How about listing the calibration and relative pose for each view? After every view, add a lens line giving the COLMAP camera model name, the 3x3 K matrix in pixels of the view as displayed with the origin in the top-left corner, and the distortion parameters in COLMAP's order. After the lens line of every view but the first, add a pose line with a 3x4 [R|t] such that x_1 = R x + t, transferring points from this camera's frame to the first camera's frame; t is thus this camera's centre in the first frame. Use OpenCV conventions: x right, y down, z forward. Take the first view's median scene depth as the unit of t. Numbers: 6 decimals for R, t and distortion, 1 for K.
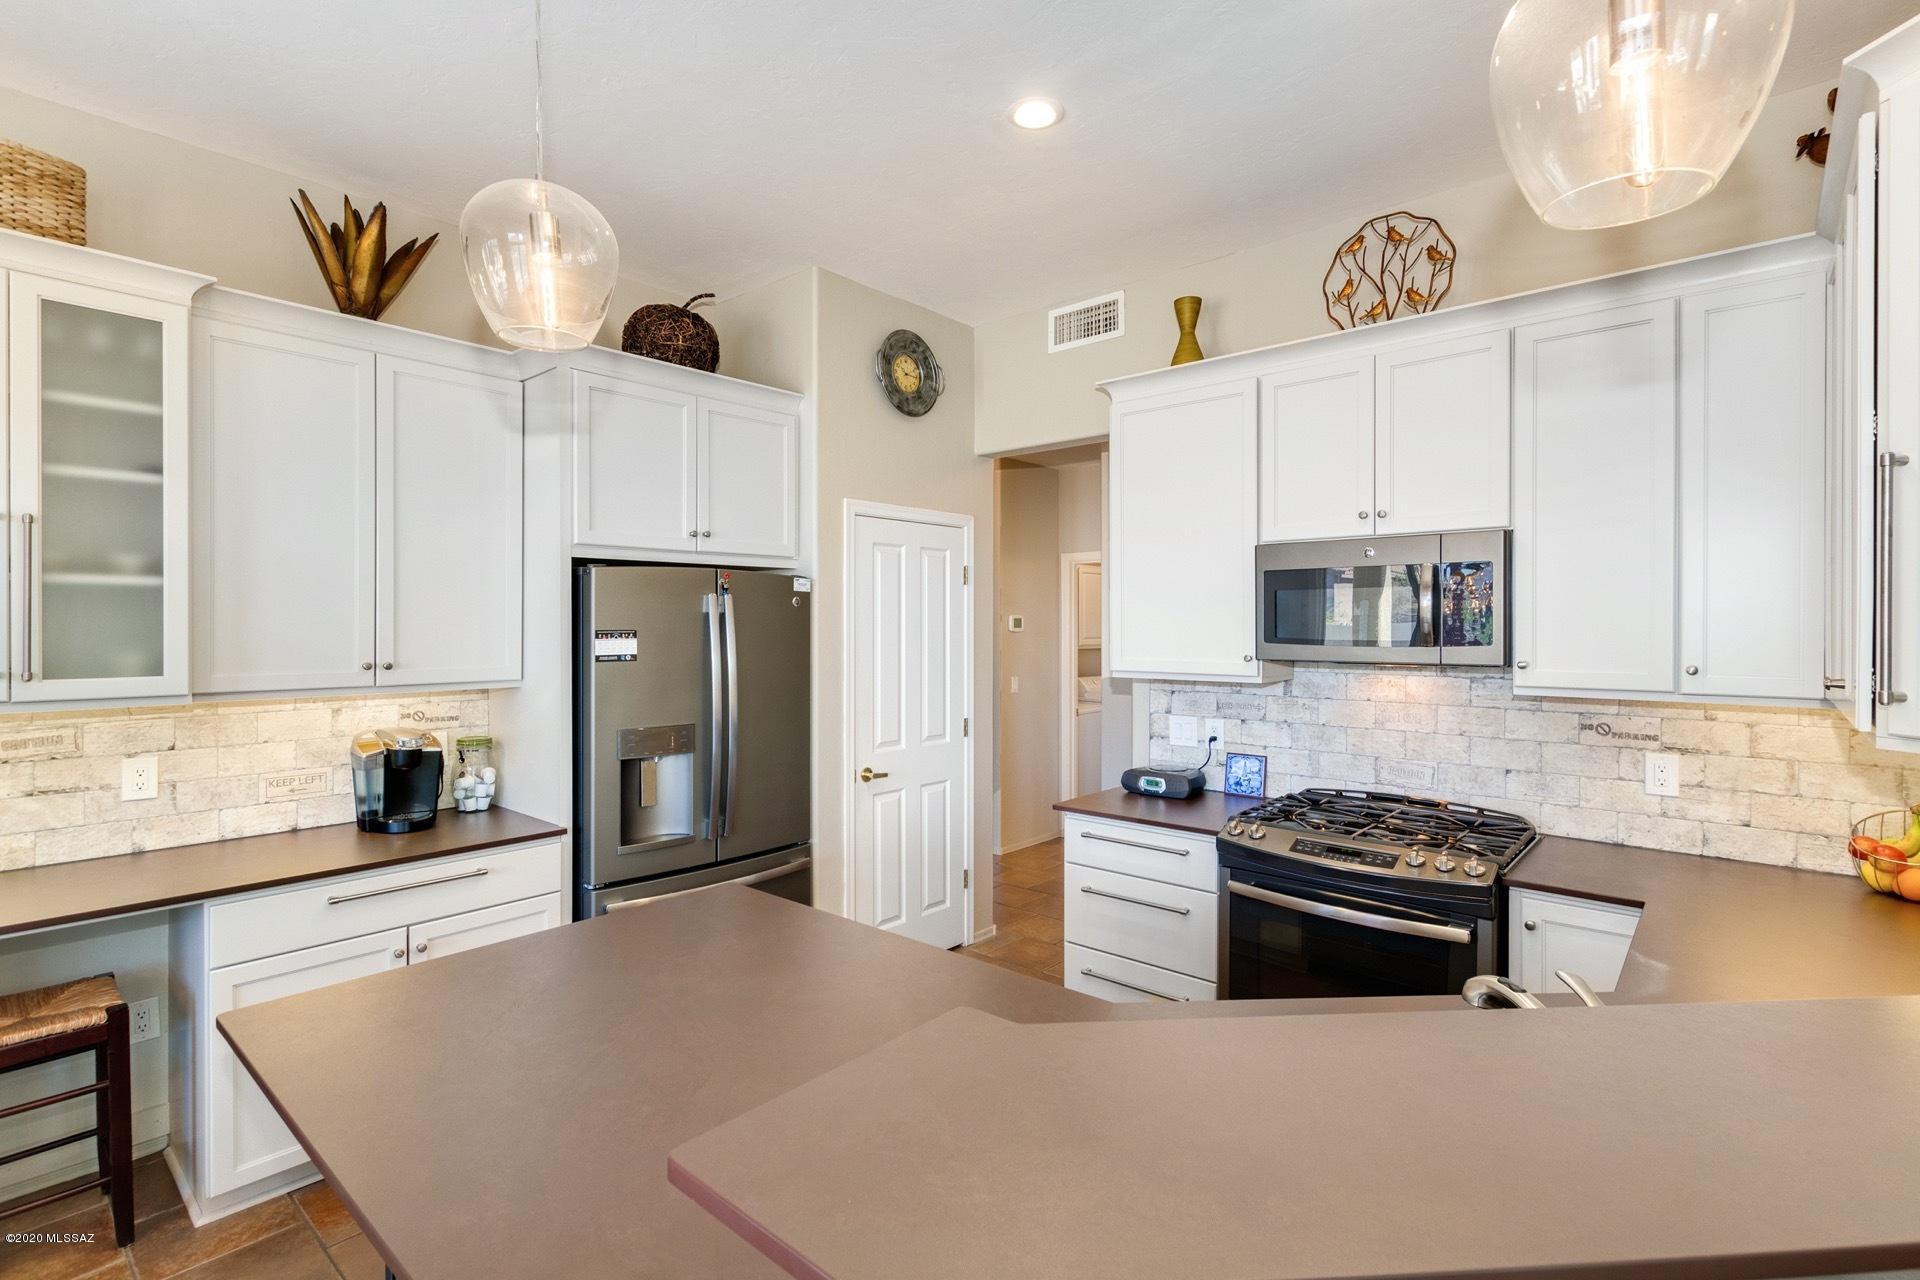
lens RADIAL K [[906.5, 0, 958.7], [0, 906.5, 628.9], [0, 0, 1]] dist [0.012500, -0.000272]
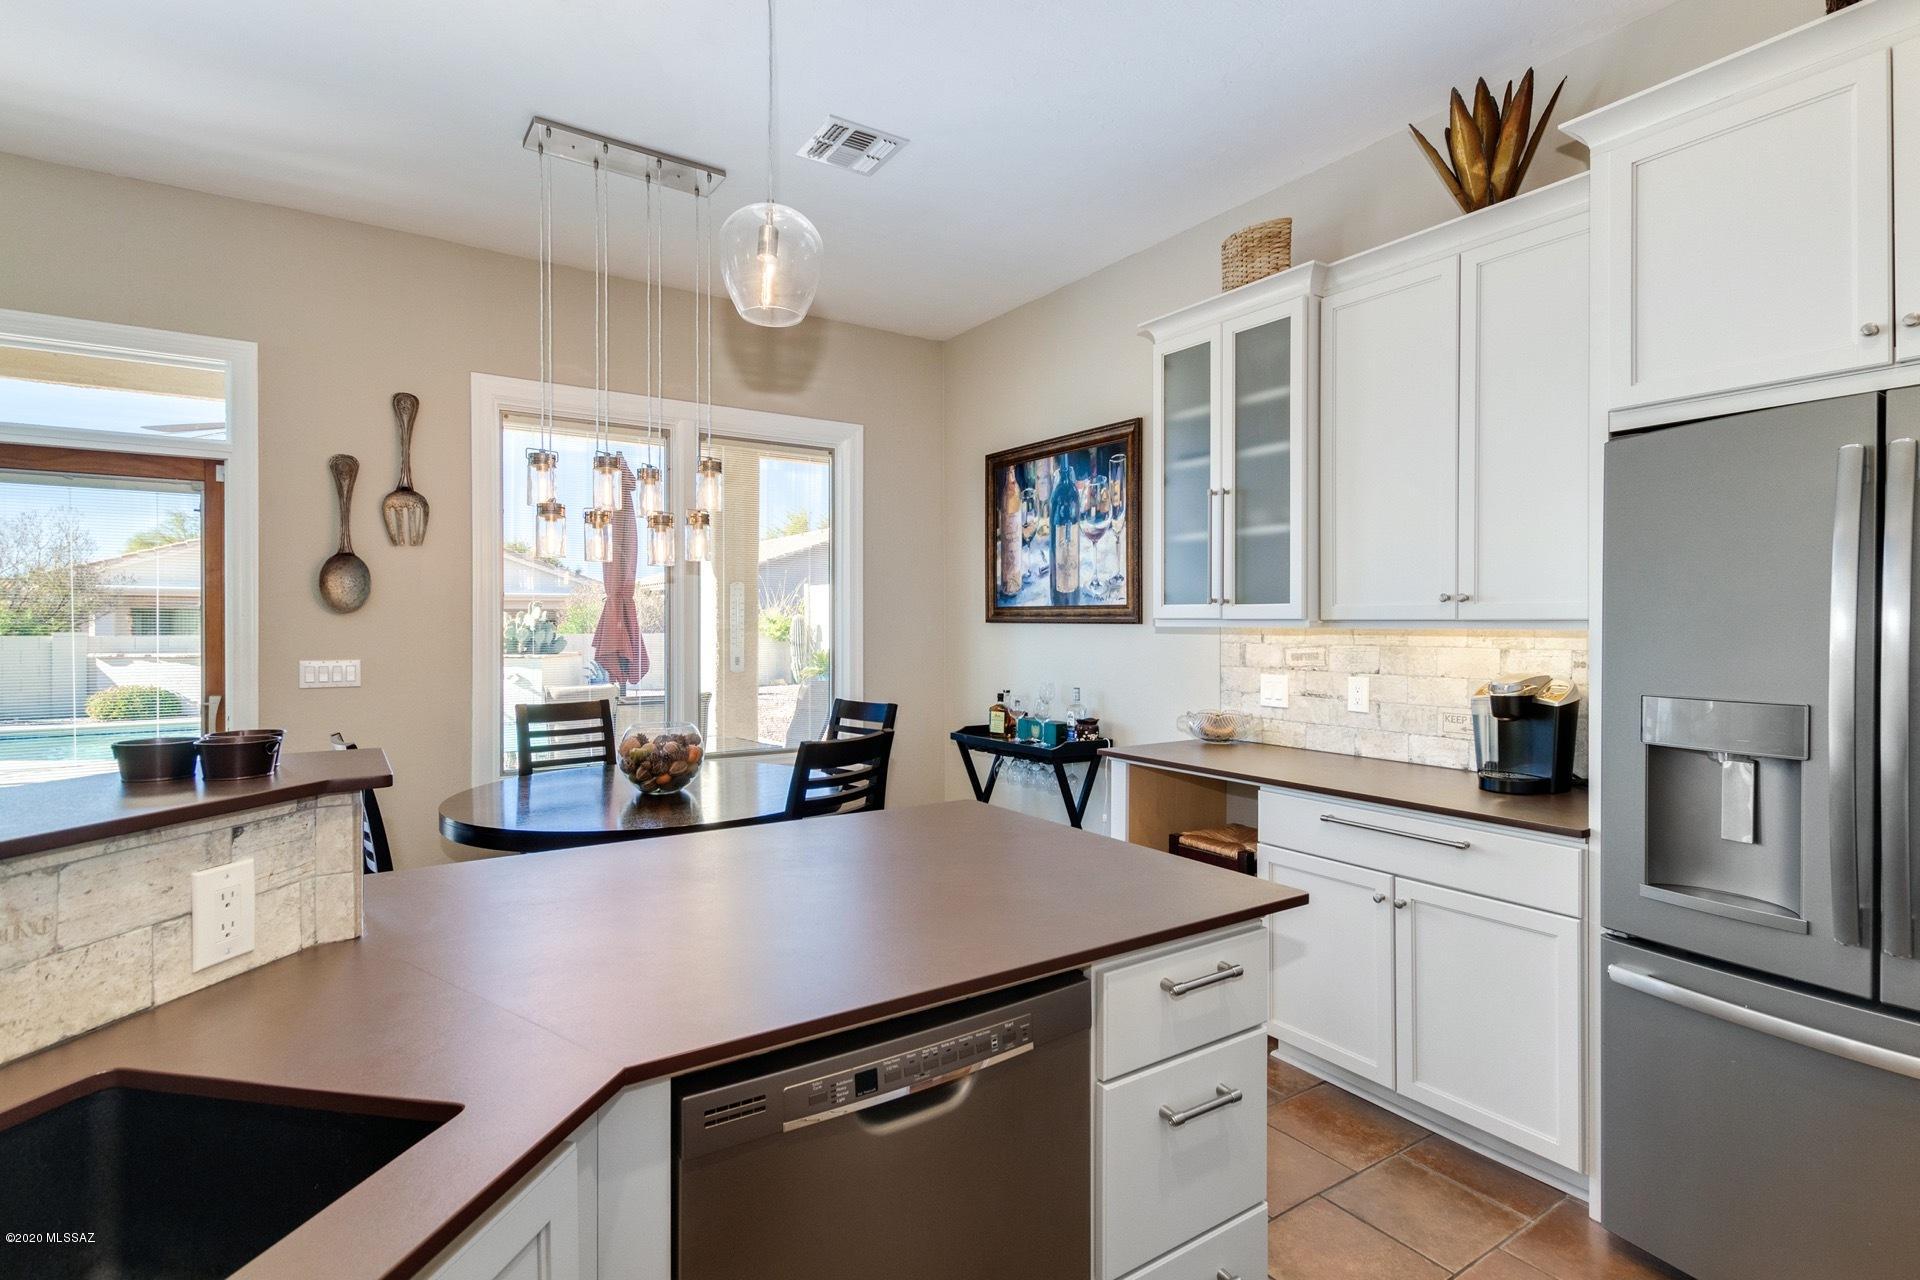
lens RADIAL K [[906.5, 0, 957.2], [0, 906.5, 633.2], [0, 0, 1]] dist [0.012500, -0.000272]
pose [[-0.250859, 0.010746, -0.967964, 0.385048], [-0.006903, 0.999893, 0.012889, 0.070667], [0.967999, 0.009915, -0.250758, 0.779906]]
